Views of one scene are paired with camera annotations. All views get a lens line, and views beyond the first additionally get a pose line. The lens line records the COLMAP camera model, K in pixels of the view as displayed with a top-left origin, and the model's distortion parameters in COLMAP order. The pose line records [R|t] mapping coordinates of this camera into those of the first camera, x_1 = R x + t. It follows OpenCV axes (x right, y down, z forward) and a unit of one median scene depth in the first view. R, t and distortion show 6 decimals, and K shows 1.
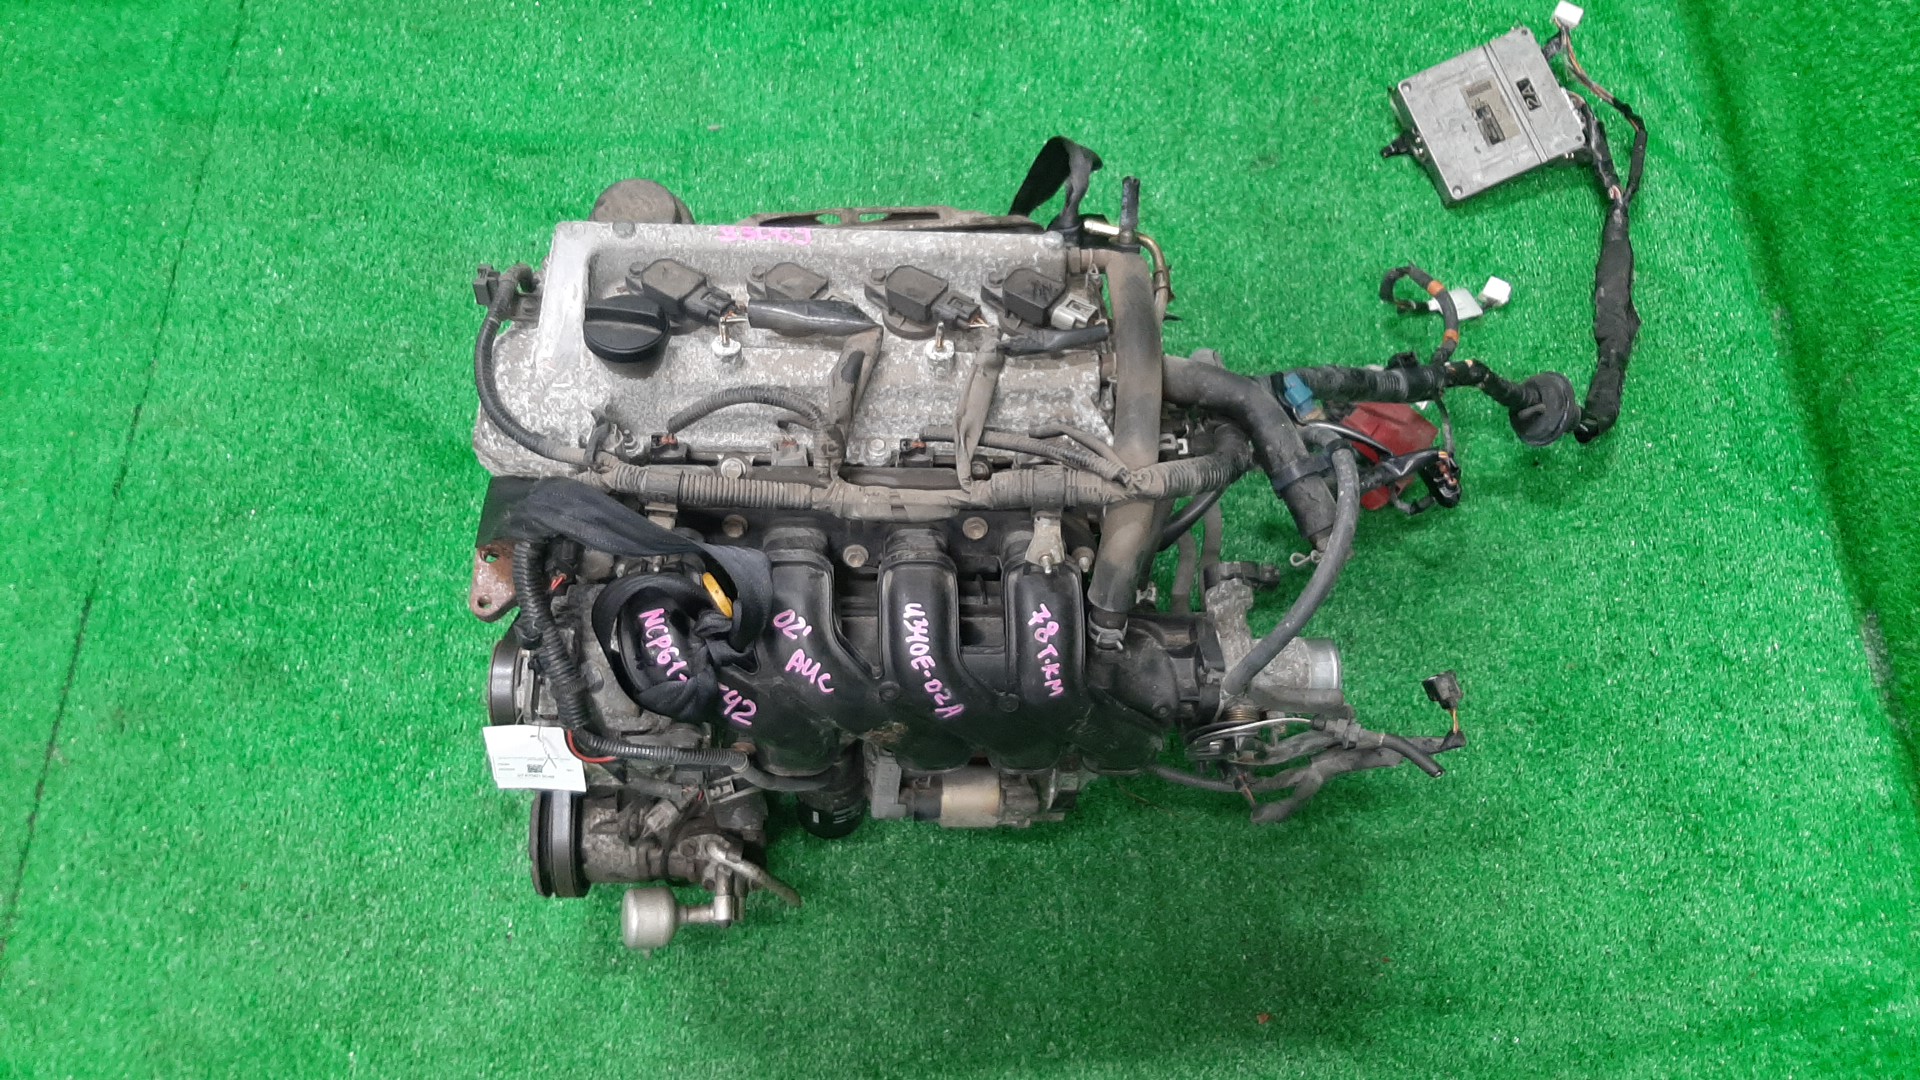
lens RADIAL K [[1438.3, 0, 960.0], [0, 1438.3, 540.0], [0, 0, 1]] dist [-0.001149, -0.002235]
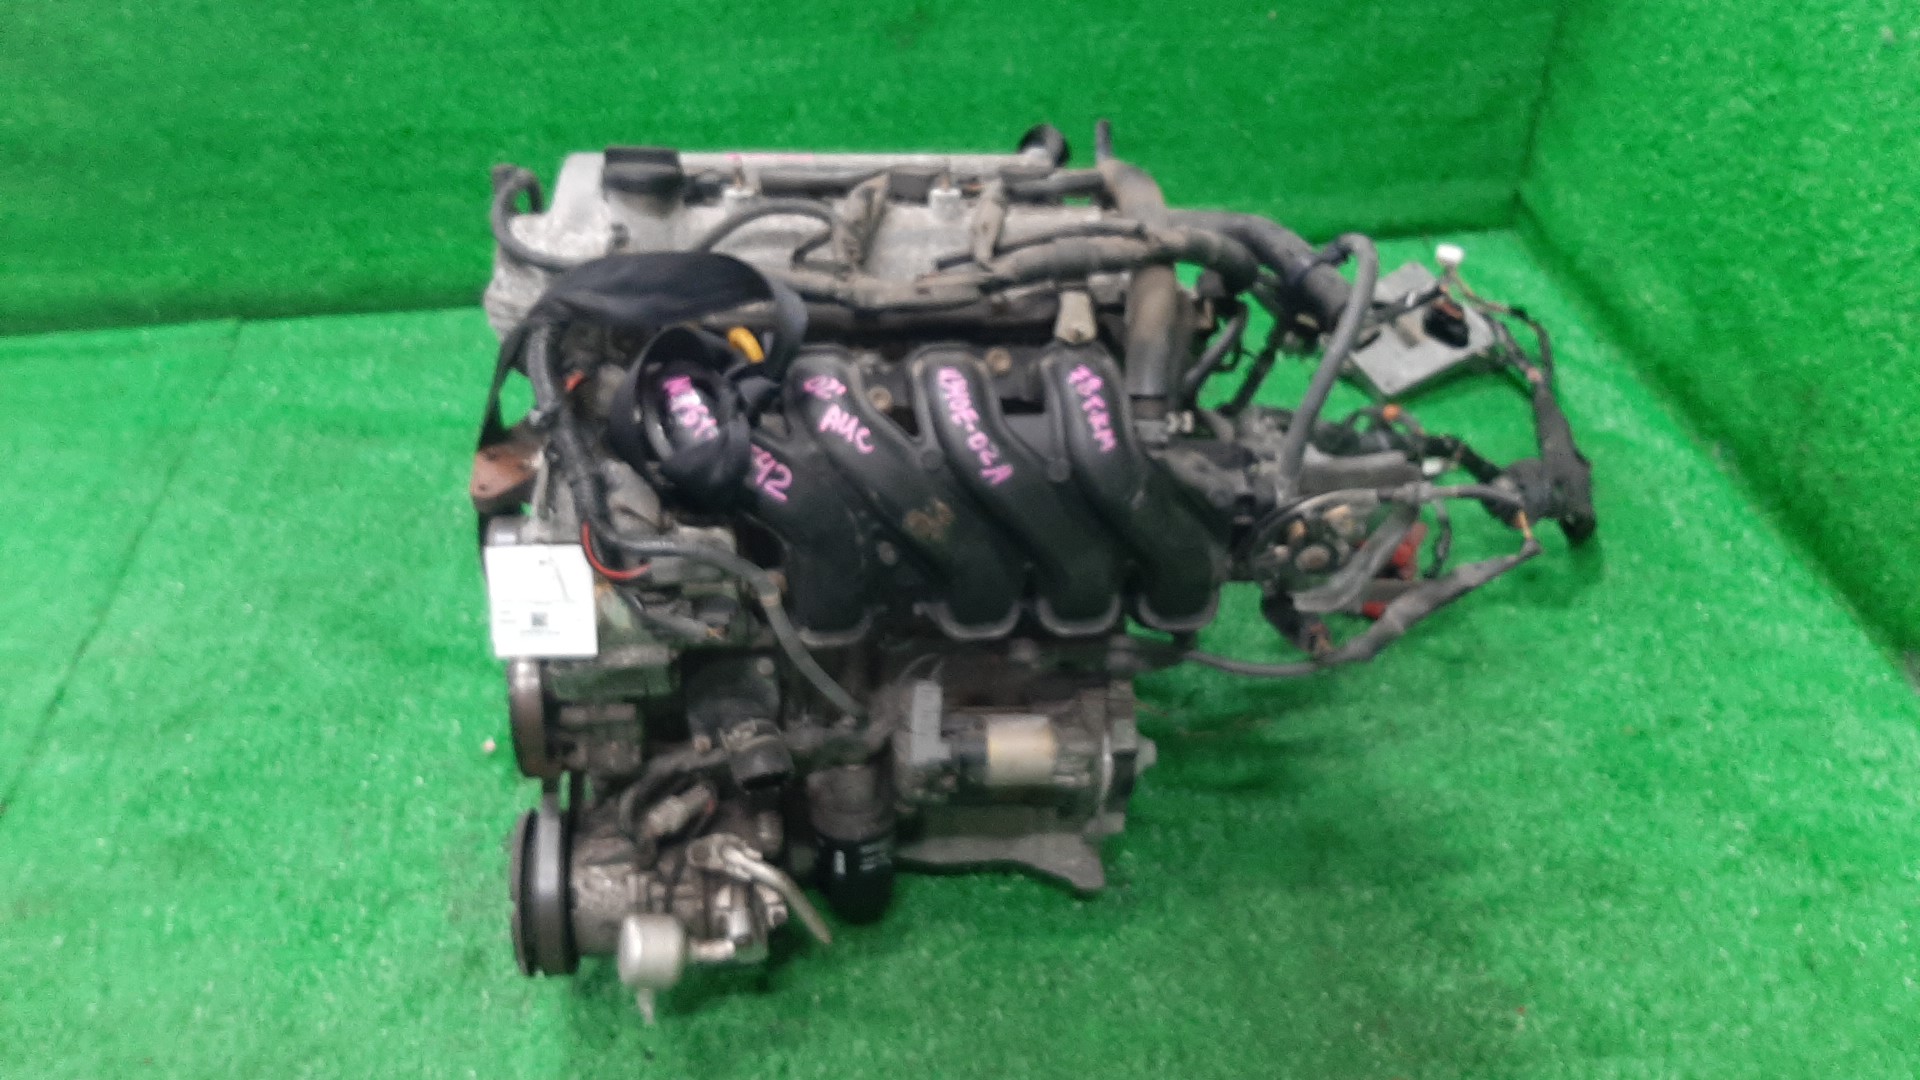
lens RADIAL K [[1463.1, 0, 960.0], [0, 1463.1, 540.0], [0, 0, 1]] dist [0.001777, -0.041414]
pose [[0.994307, -0.083955, 0.065620, -0.088721], [0.104164, 0.895588, -0.432519, 0.516277], [-0.022457, 0.436891, 0.899234, 0.151658]]
